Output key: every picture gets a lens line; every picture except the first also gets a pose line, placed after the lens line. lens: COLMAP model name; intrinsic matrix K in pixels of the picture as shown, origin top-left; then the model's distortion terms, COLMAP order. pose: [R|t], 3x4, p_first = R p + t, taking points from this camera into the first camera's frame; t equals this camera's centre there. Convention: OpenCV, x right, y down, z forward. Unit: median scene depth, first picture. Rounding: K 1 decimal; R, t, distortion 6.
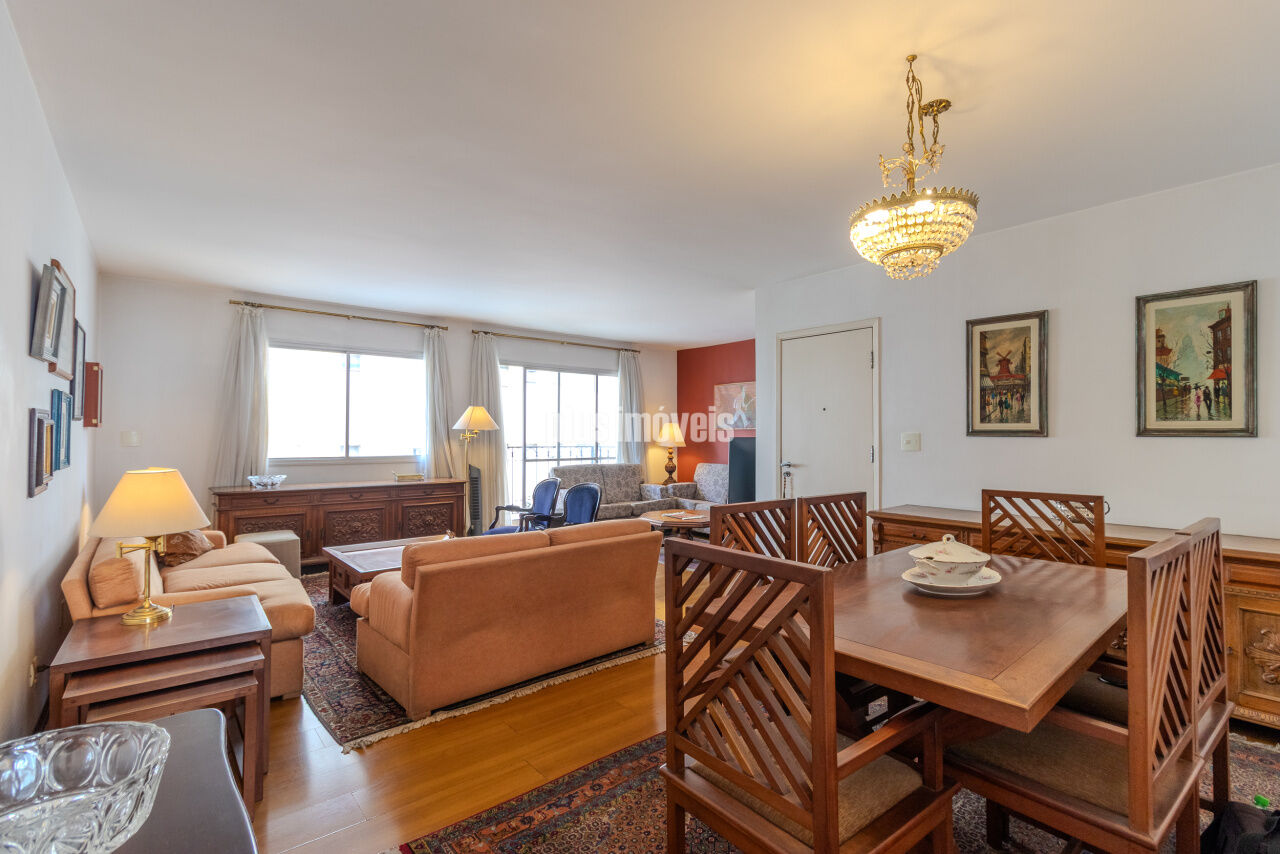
lens RADIAL K [[592.2, 0, 639.0], [0, 592.2, 425.7], [0, 0, 1]] dist [0.004309, 0.000285]
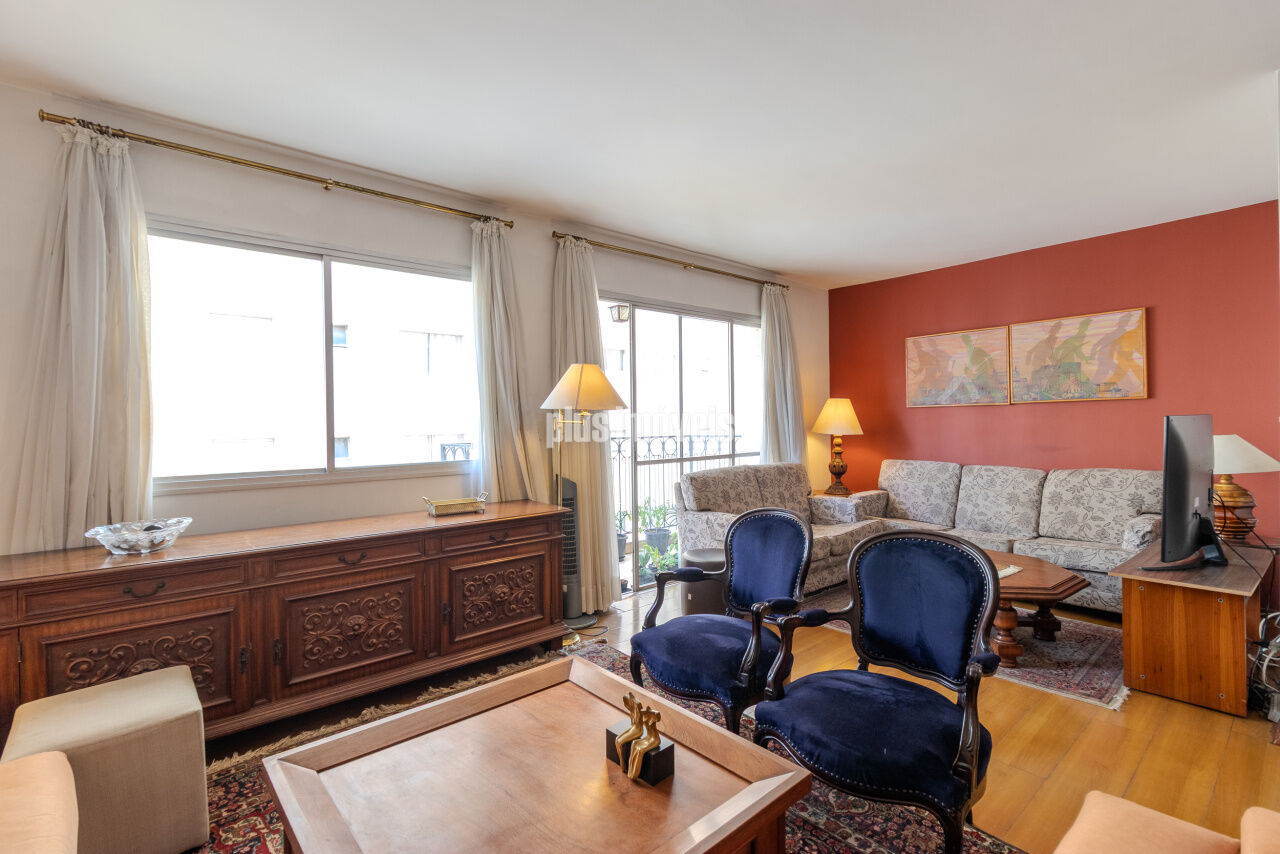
lens RADIAL K [[592.2, 0, 639.1], [0, 592.2, 424.2], [0, 0, 1]] dist [0.004309, 0.000285]
pose [[0.999591, -0.016526, 0.023352, -0.226607], [0.015987, 0.999606, 0.023083, 0.007028], [-0.023724, -0.022701, 0.999461, 0.461077]]
